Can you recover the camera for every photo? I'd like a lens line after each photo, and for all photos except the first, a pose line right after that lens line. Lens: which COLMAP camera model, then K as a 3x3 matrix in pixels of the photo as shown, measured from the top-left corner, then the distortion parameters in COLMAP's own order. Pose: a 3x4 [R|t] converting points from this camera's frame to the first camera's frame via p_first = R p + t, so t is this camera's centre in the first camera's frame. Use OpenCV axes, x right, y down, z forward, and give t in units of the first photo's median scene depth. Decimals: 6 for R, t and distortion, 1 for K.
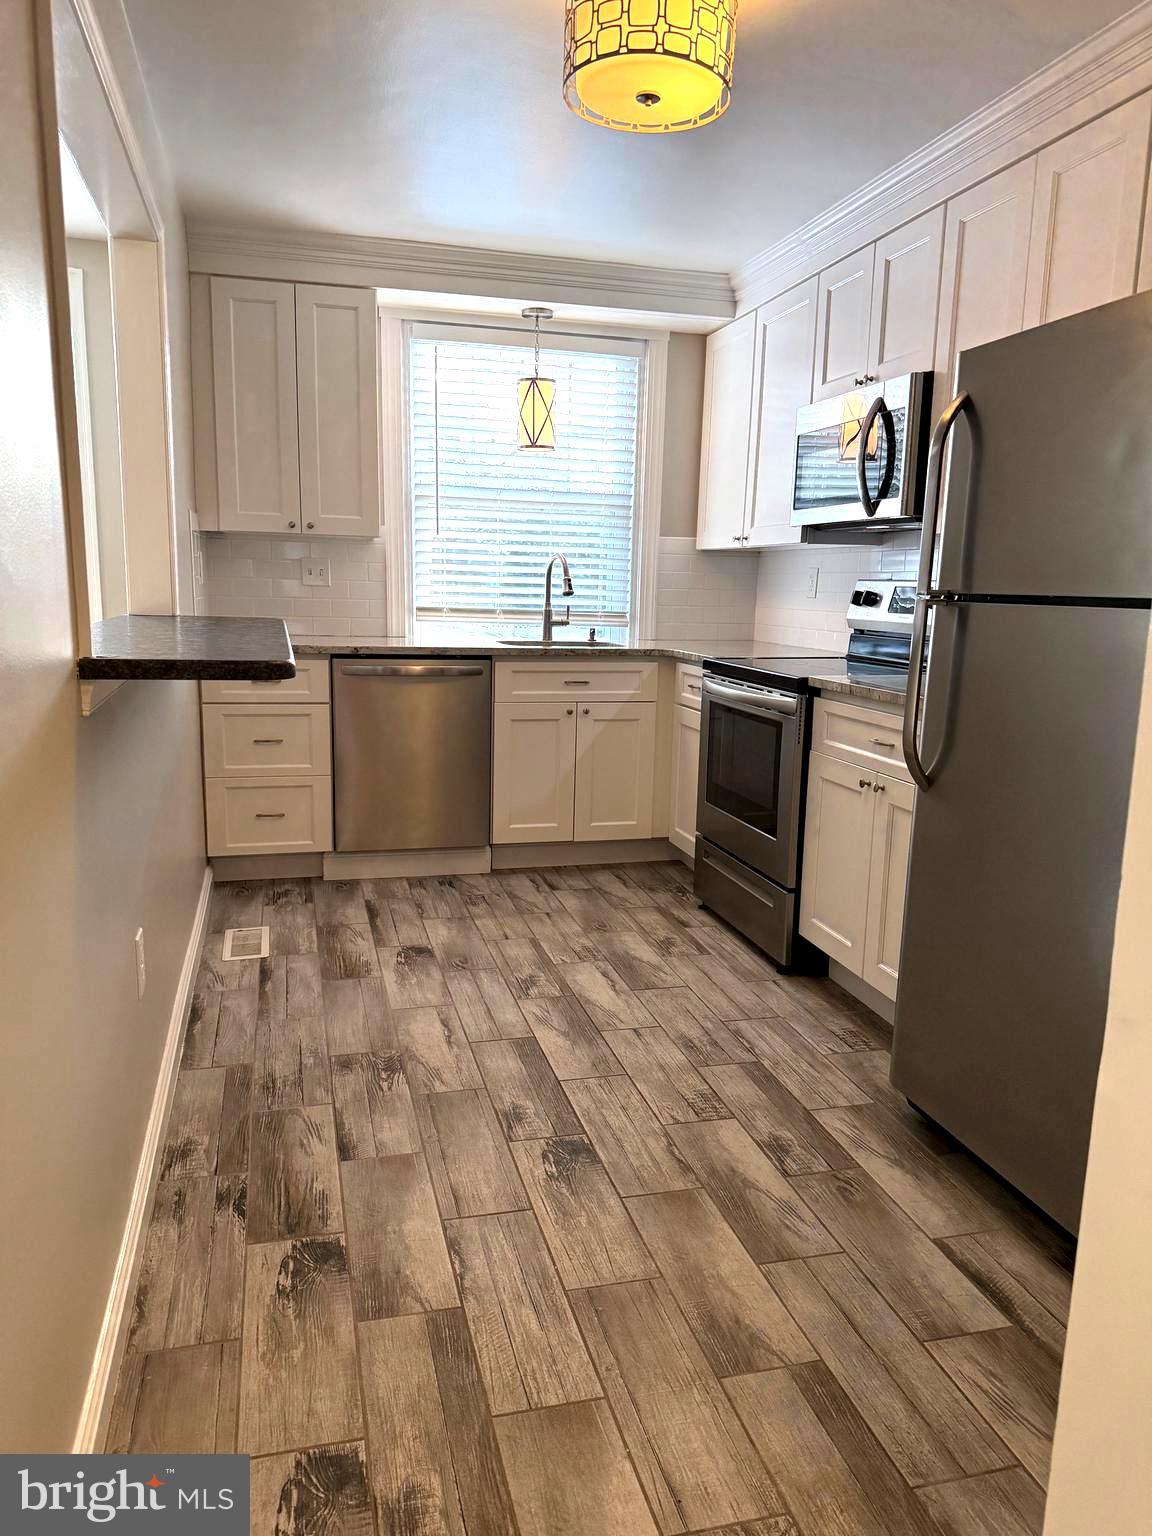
lens RADIAL K [[1069.9, 0, 568.0], [0, 1069.9, 770.0], [0, 0, 1]] dist [0.129973, -0.210647]
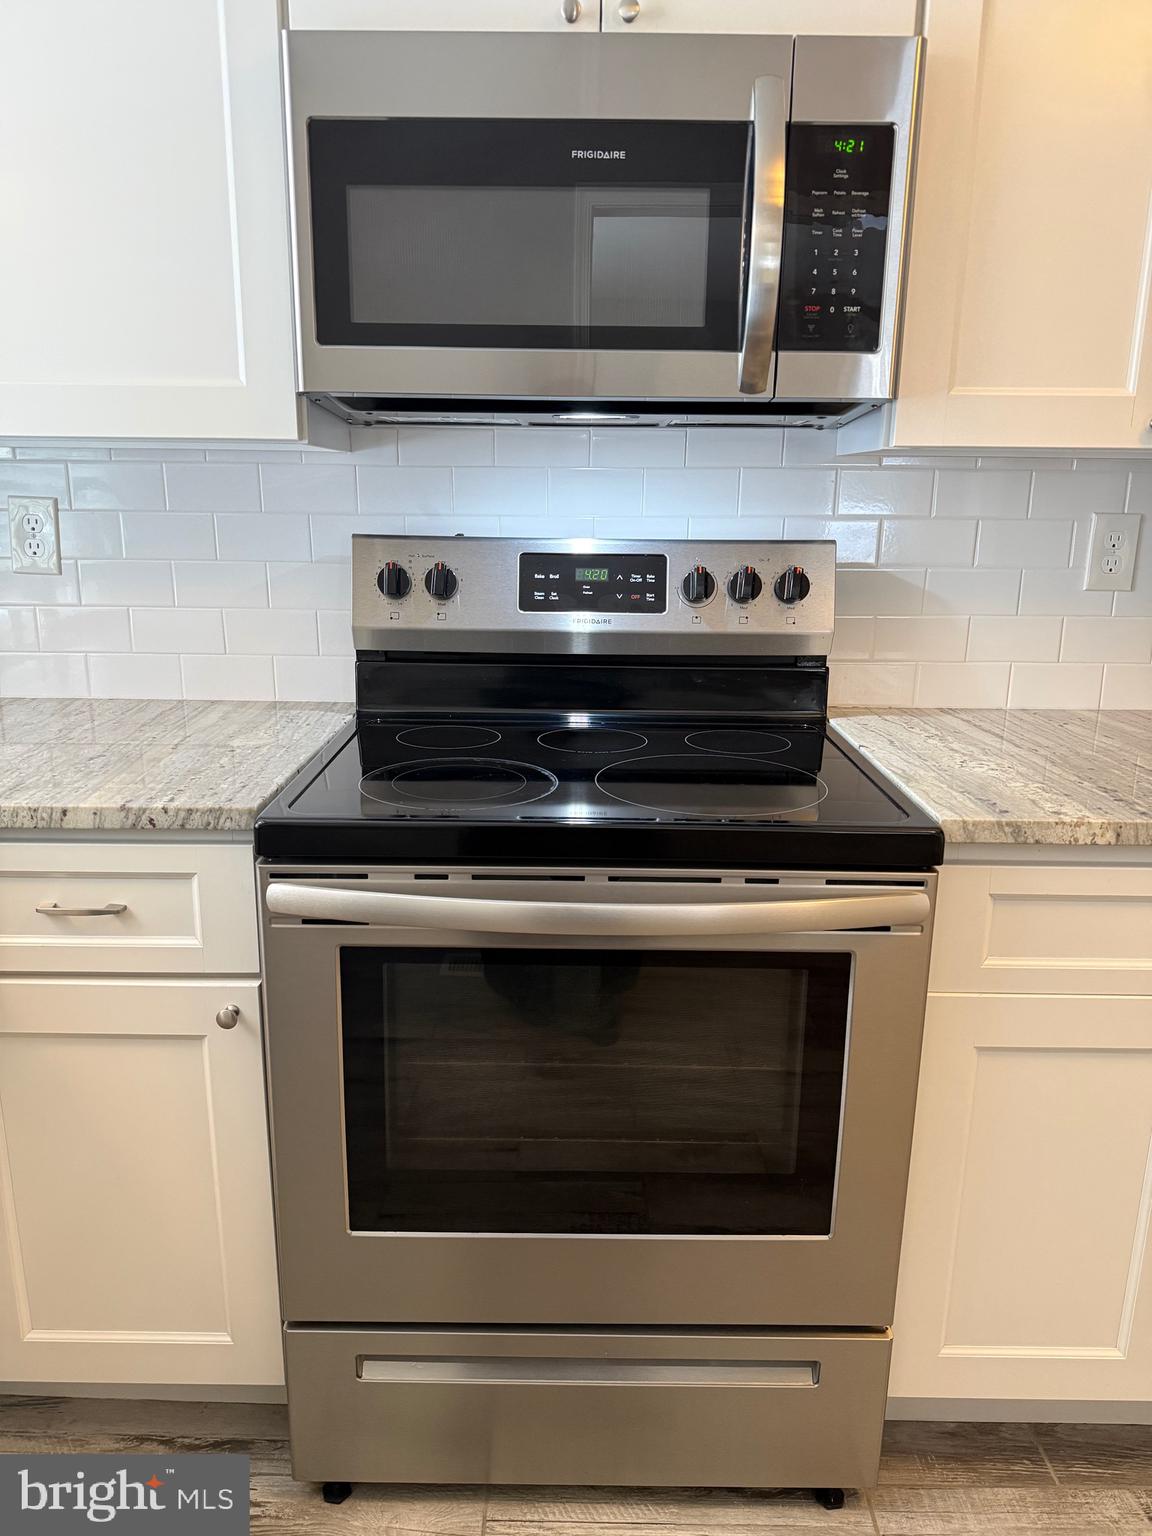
lens RADIAL K [[1072.8, 0, 576.0], [0, 1072.8, 768.0], [0, 0, 1]] dist [0.079604, -0.119607]
pose [[0.259646, -0.250537, 0.932639, -0.122529], [0.161733, 0.963402, 0.213775, -0.162046], [-0.952064, 0.095332, 0.290663, 0.796544]]
